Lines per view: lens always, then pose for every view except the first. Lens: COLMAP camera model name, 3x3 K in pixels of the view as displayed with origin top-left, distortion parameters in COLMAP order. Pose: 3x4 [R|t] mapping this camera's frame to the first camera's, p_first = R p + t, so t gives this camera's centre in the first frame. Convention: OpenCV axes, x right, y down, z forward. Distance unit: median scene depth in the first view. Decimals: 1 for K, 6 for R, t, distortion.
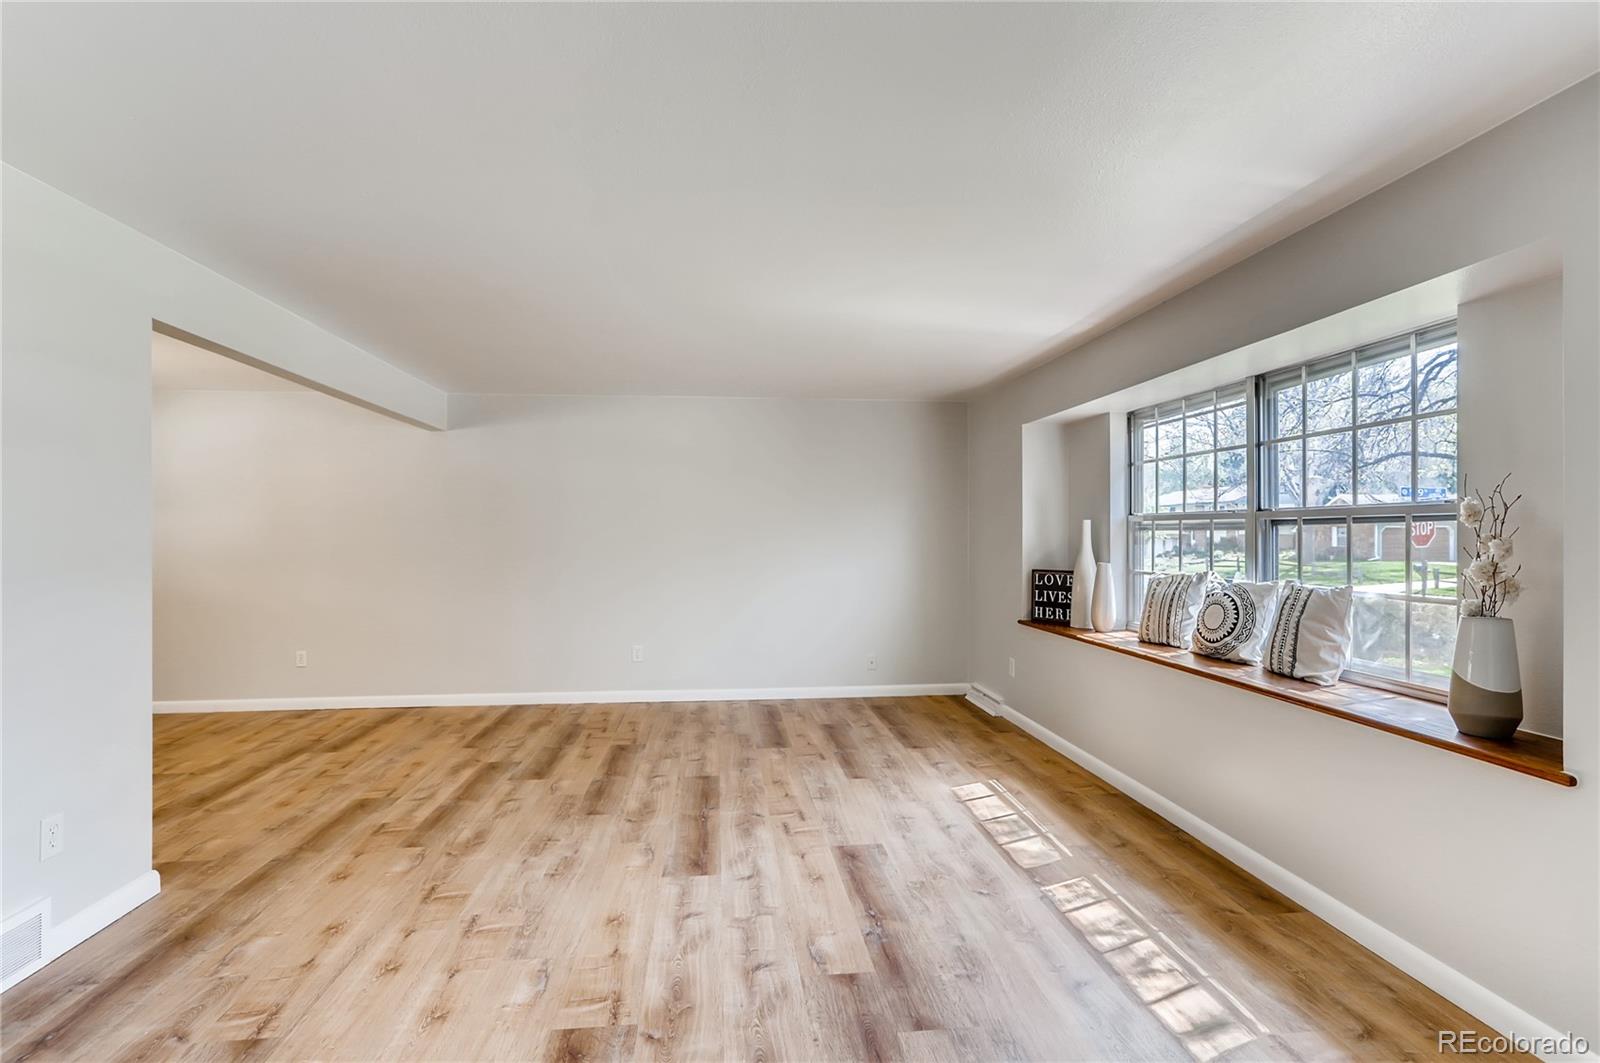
lens RADIAL K [[766.8, 0, 815.6], [0, 766.8, 538.5], [0, 0, 1]] dist [-0.022647, 0.010578]
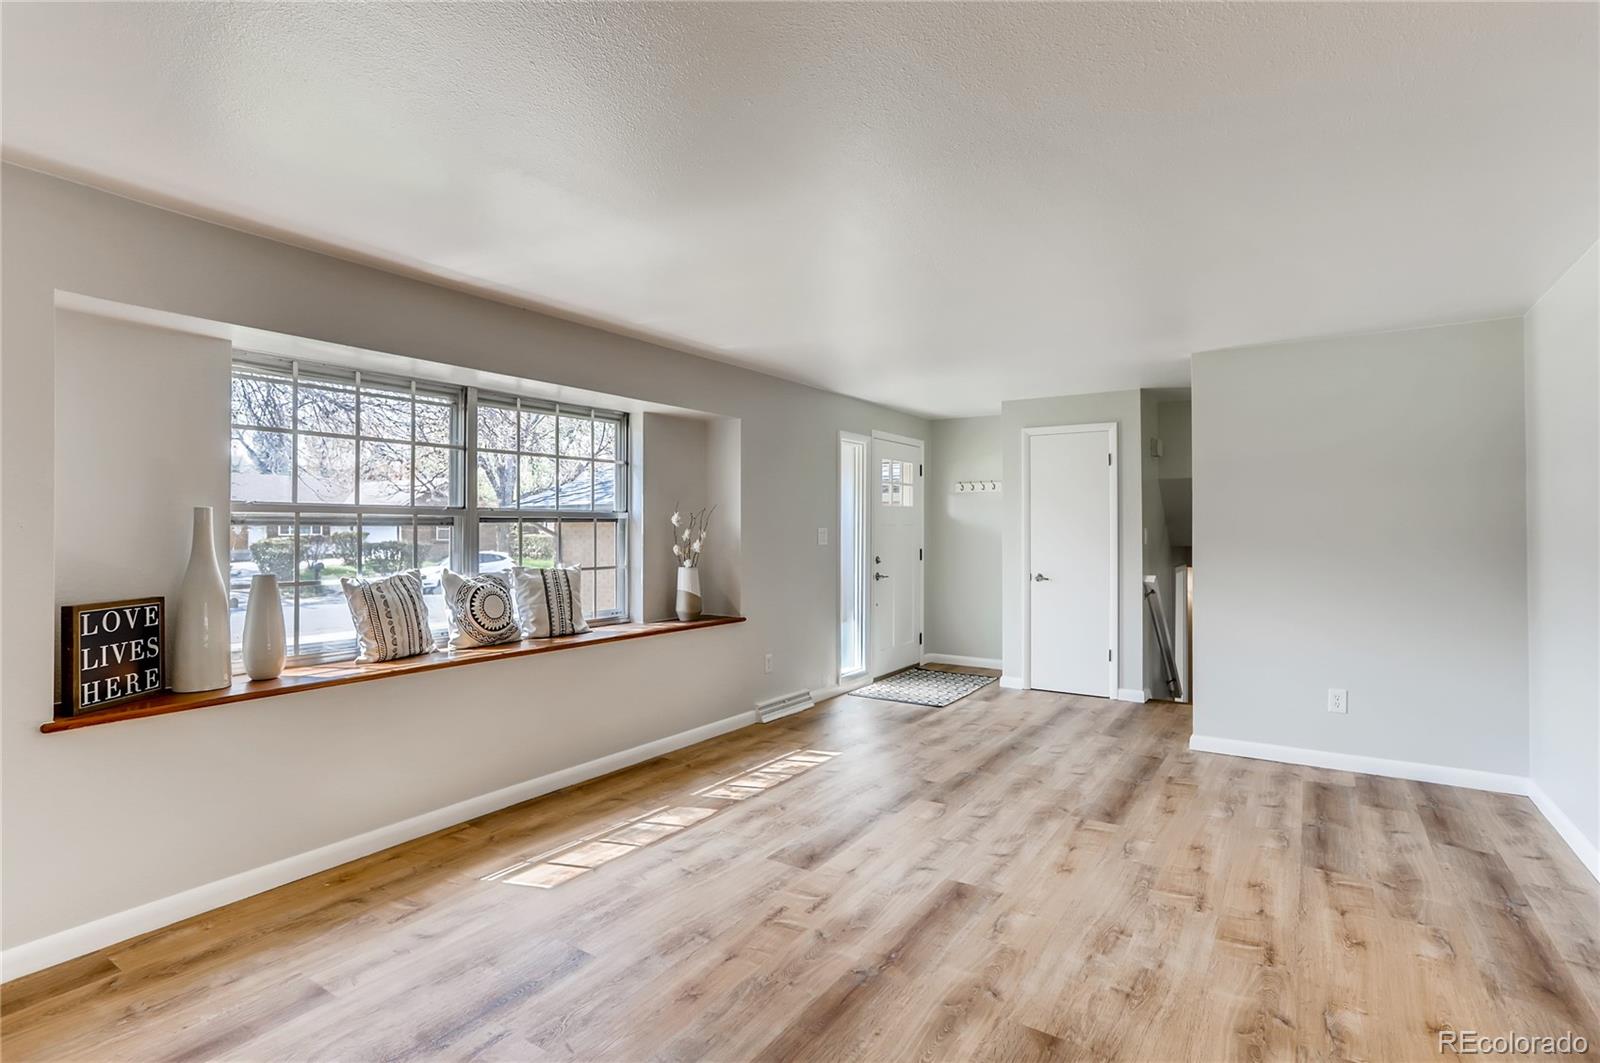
lens RADIAL K [[779.5, 0, 802.2], [0, 779.5, 532.2], [0, 0, 1]] dist [-0.028381, 0.021362]
pose [[-0.755676, -0.003041, 0.654938, -0.580571], [0.002952, 0.999963, 0.008049, -0.011883], [-0.654939, 0.008015, -0.755639, 1.709116]]
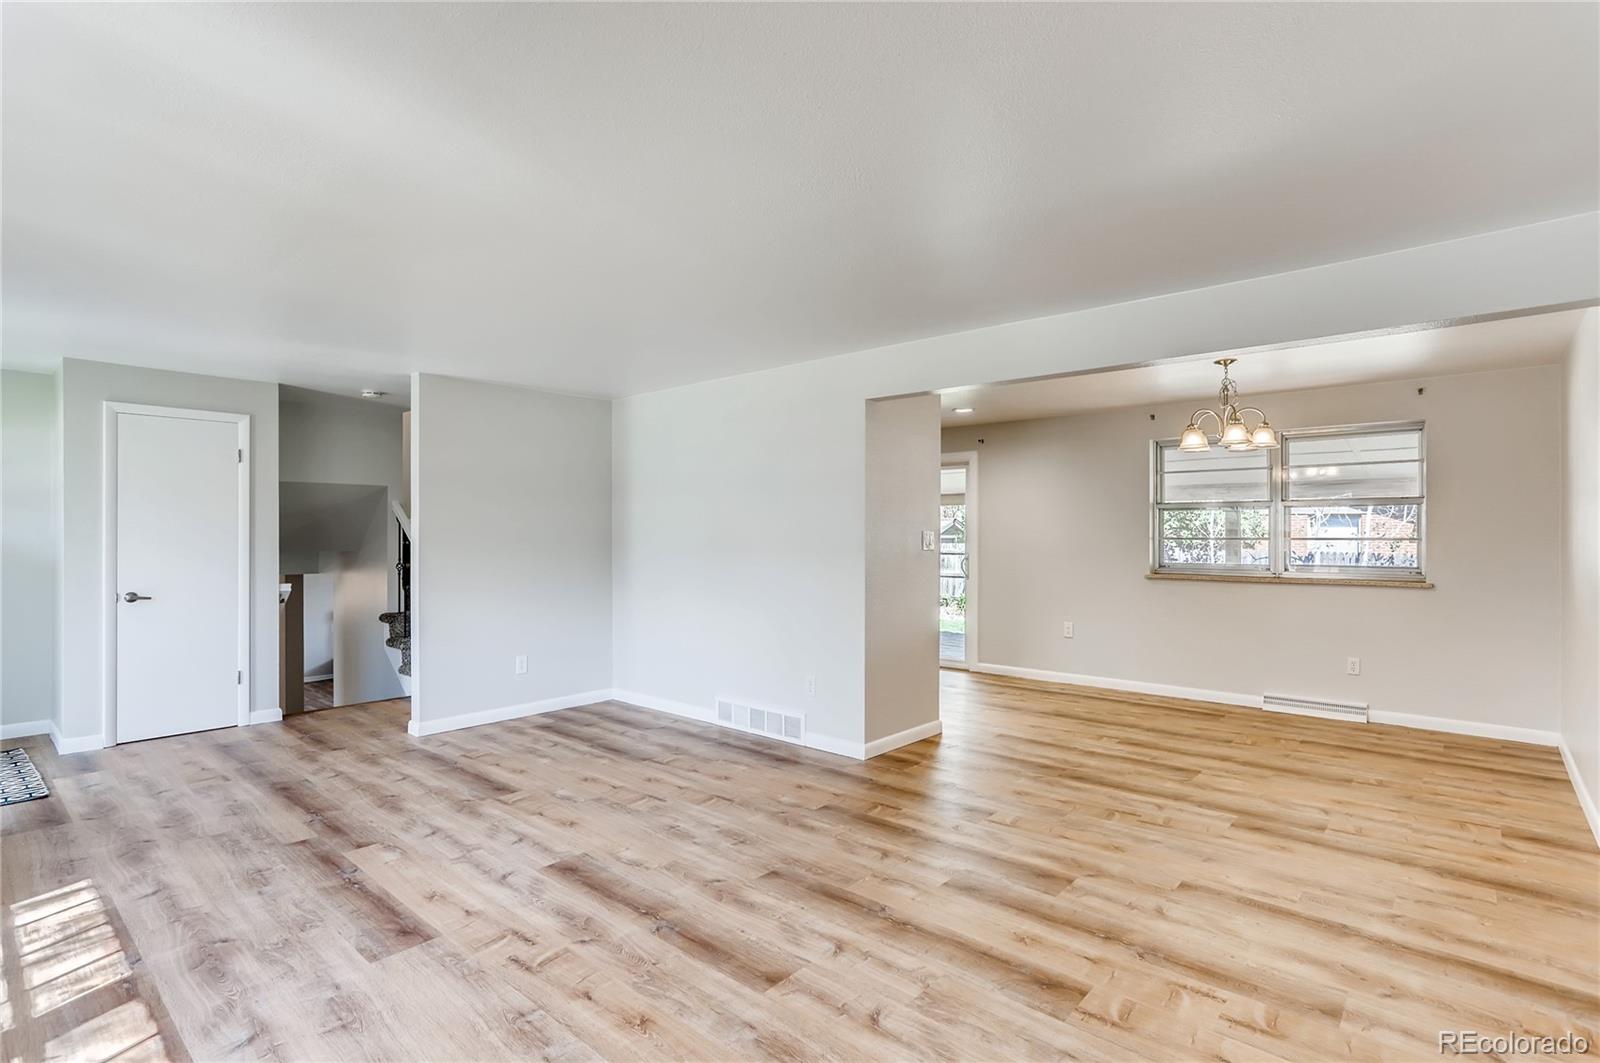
lens RADIAL K [[779.5, 0, 802.2], [0, 779.5, 532.2], [0, 0, 1]] dist [-0.028381, 0.021362]
pose [[-0.750936, -0.000343, -0.660375, 0.265723], [-0.002494, 0.999994, 0.002317, -0.013114], [0.660370, 0.003387, -0.750933, 1.838318]]
